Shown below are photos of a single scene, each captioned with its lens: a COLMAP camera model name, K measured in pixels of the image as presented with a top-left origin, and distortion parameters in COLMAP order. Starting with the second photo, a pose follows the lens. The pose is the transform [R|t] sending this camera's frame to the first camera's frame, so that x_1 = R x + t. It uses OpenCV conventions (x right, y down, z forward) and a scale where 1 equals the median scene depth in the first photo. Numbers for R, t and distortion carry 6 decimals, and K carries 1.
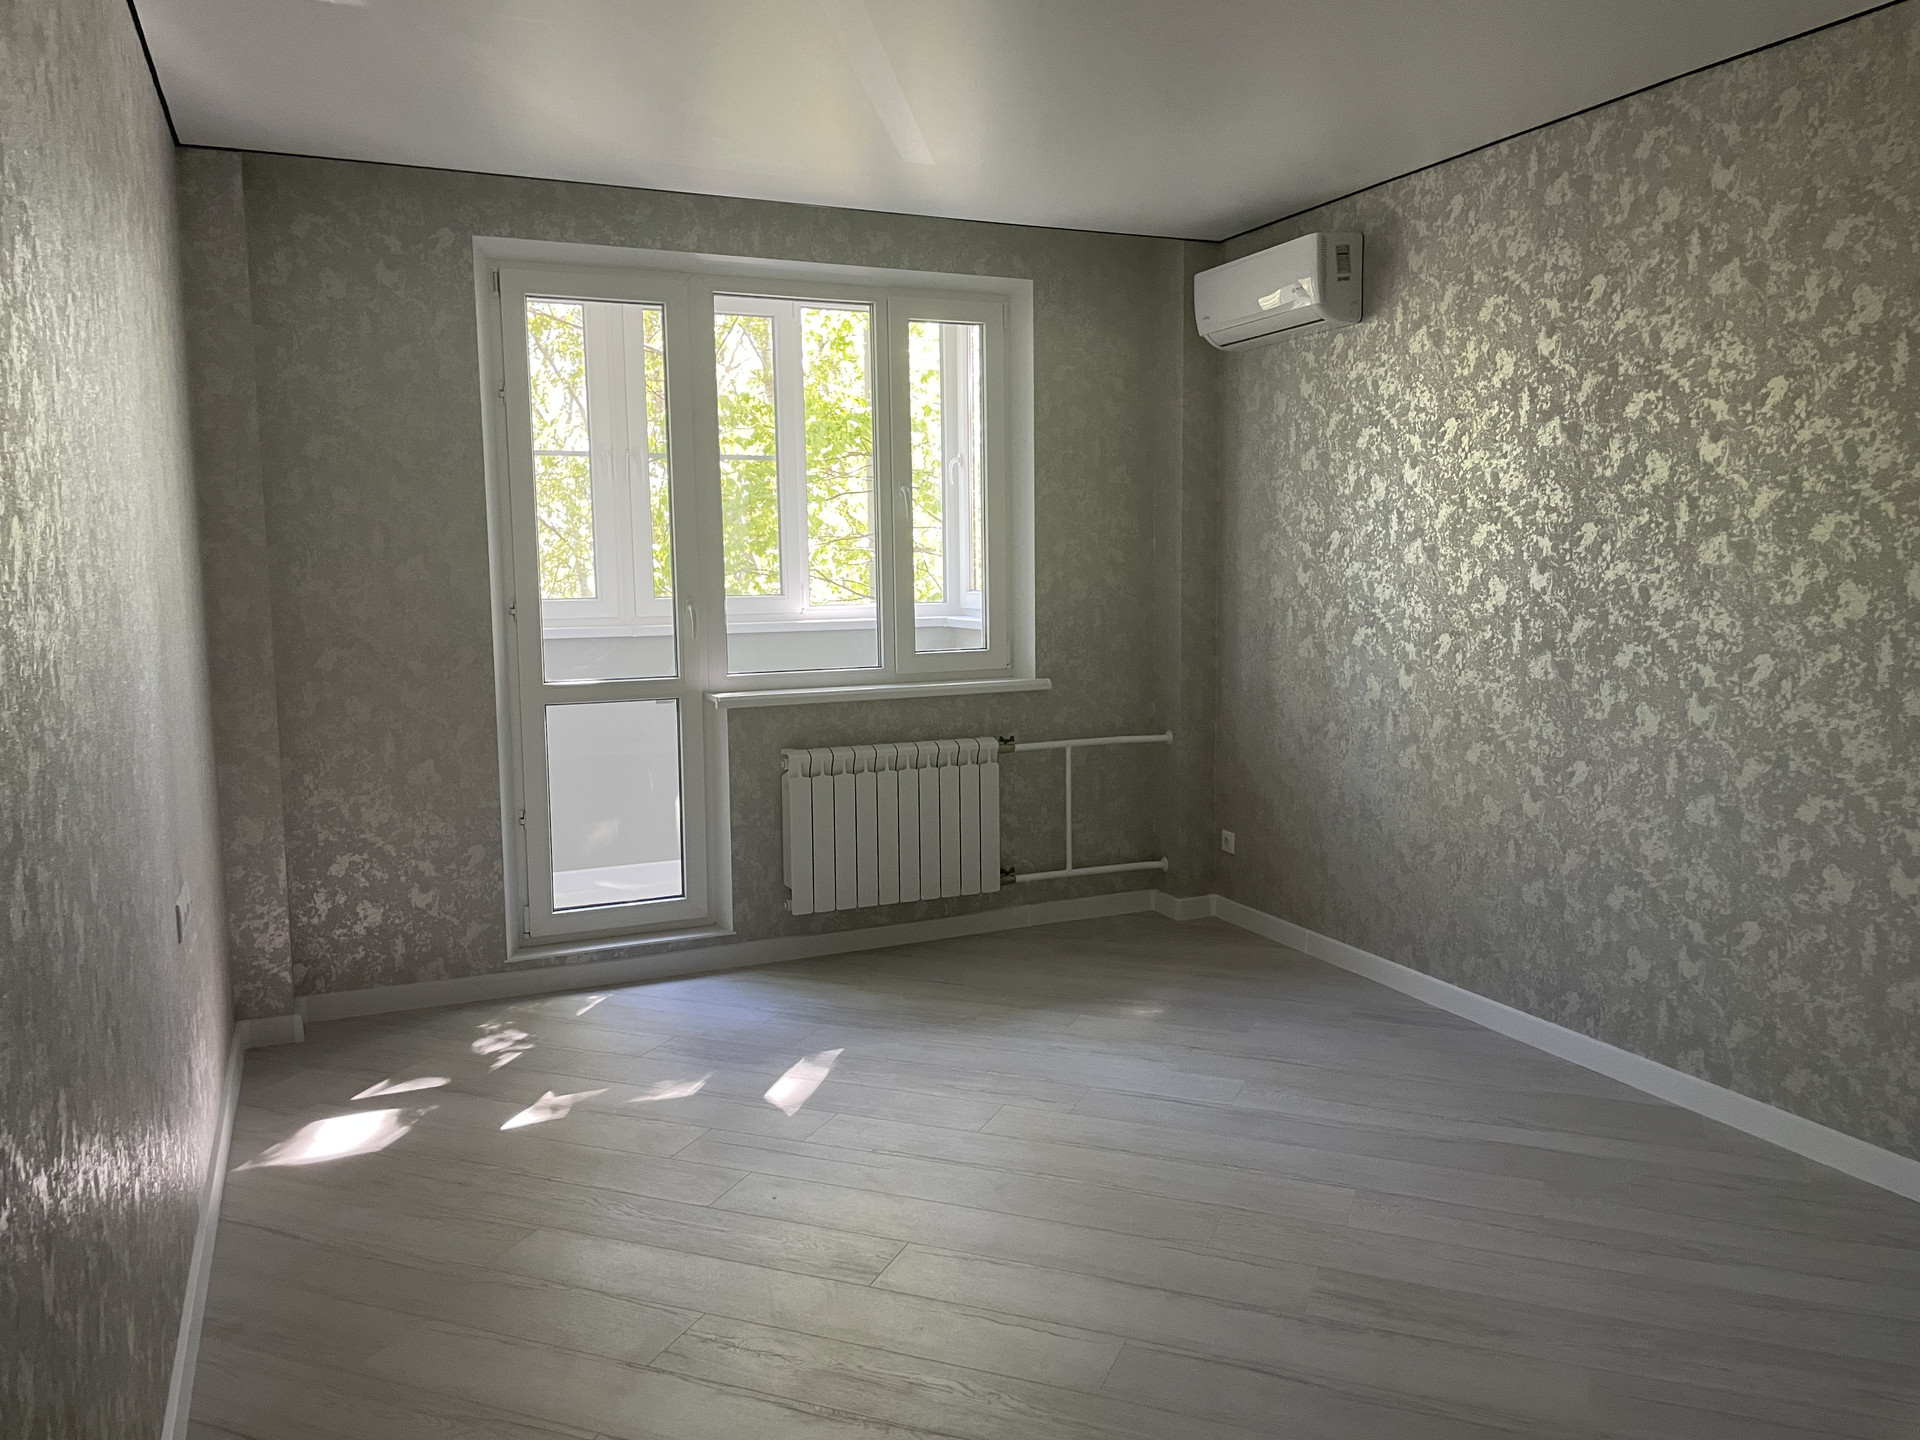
lens RADIAL K [[1449.1, 0, 964.5], [0, 1449.1, 708.4], [0, 0, 1]] dist [0.069410, -0.088297]
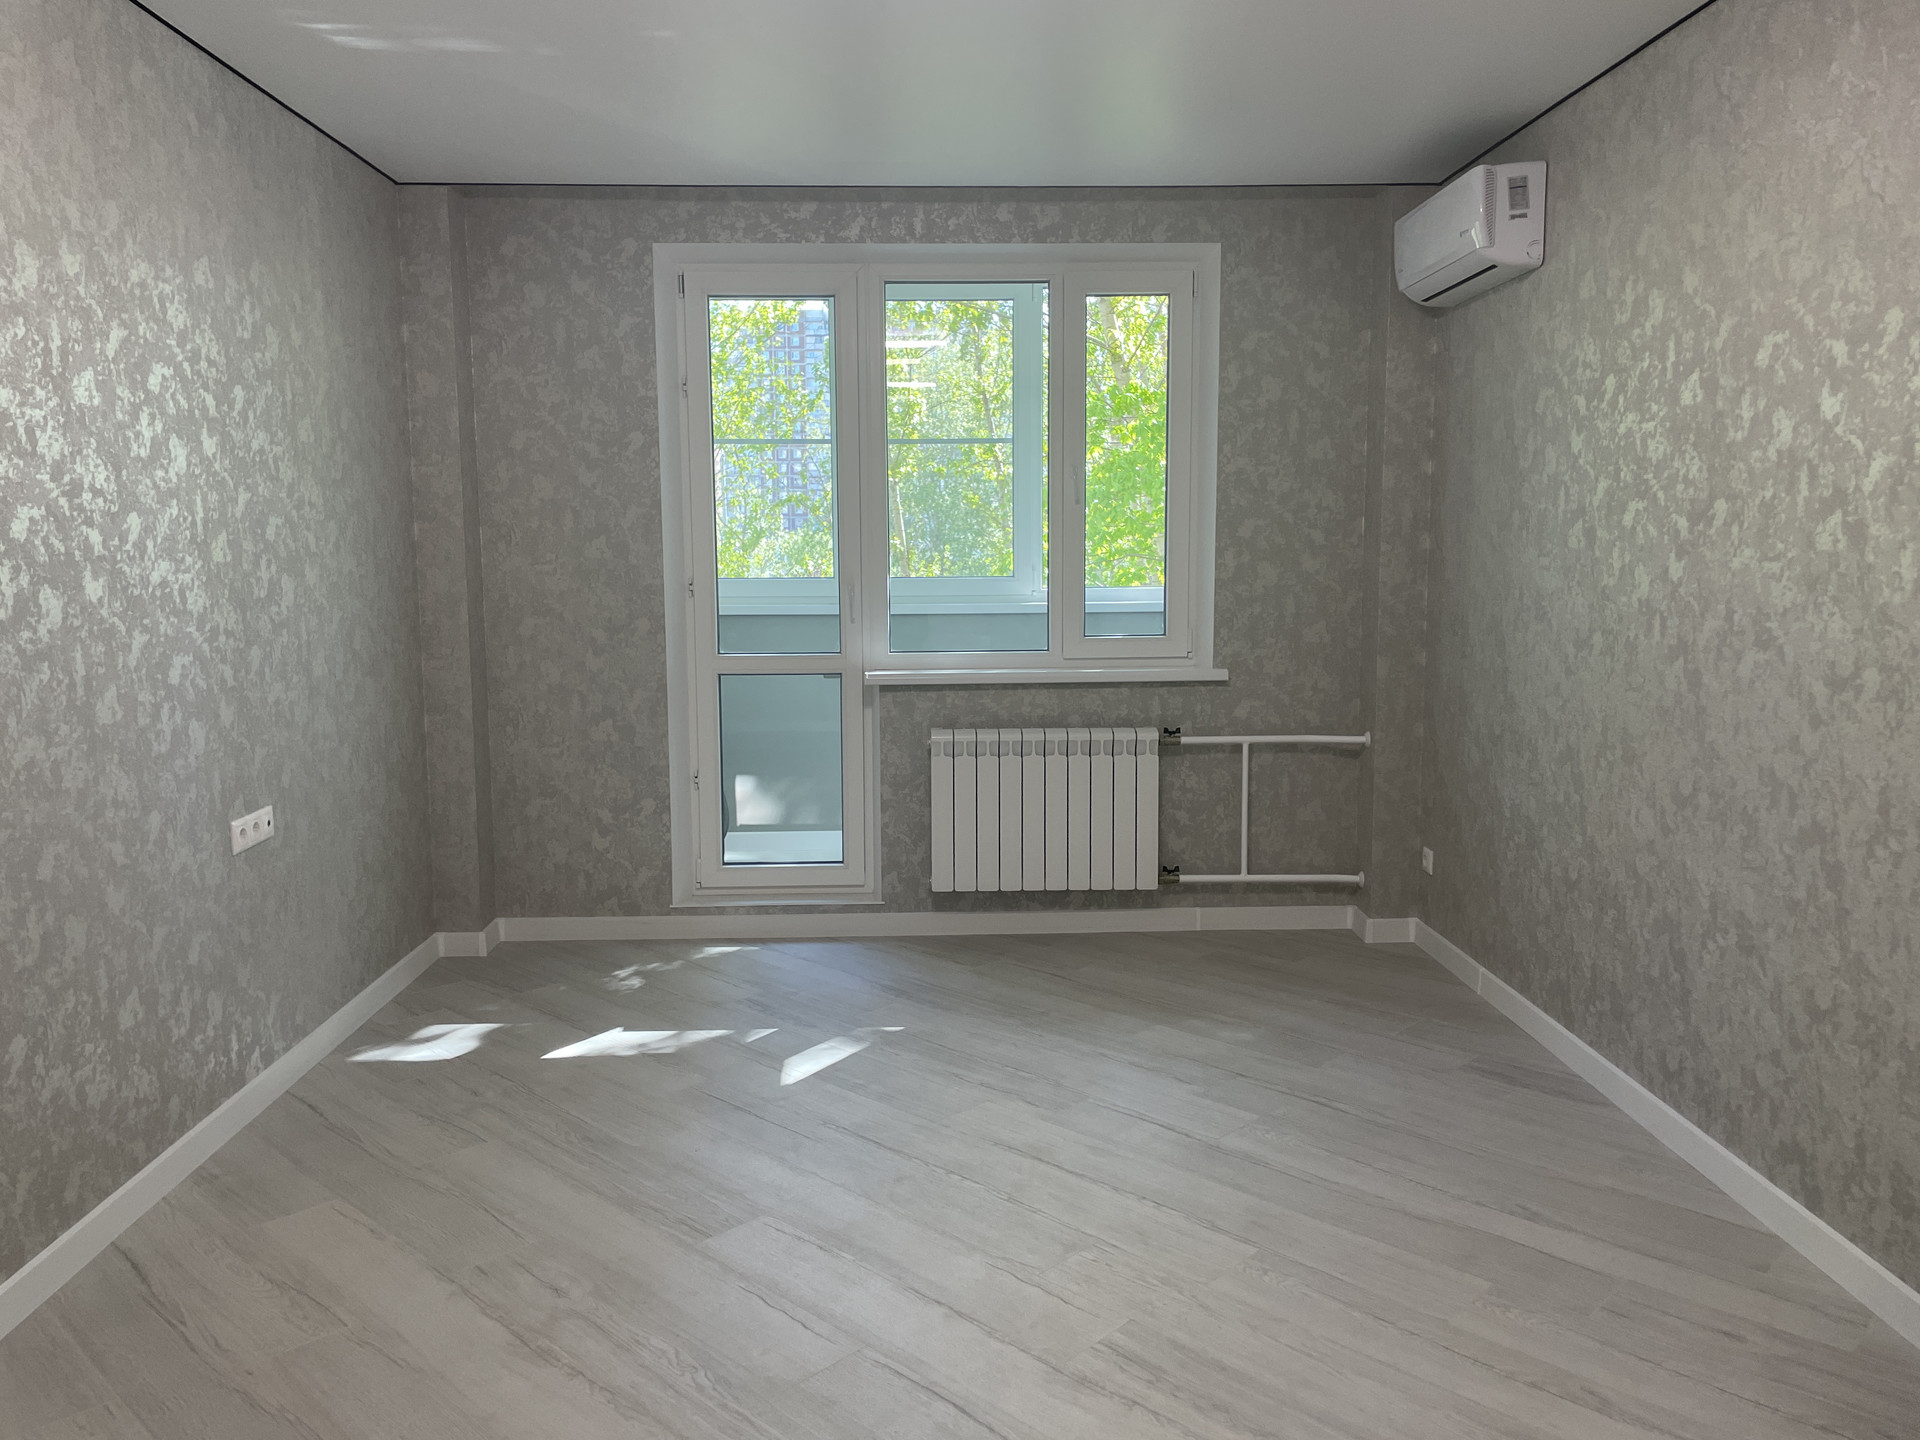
lens RADIAL K [[1449.1, 0, 946.5], [0, 1449.1, 707.0], [0, 0, 1]] dist [0.069410, -0.088297]
pose [[0.921516, 0.048713, -0.385273, 0.291907], [-0.044647, 0.998813, 0.019496, -0.007126], [0.385765, -0.000765, 0.922597, 0.072686]]
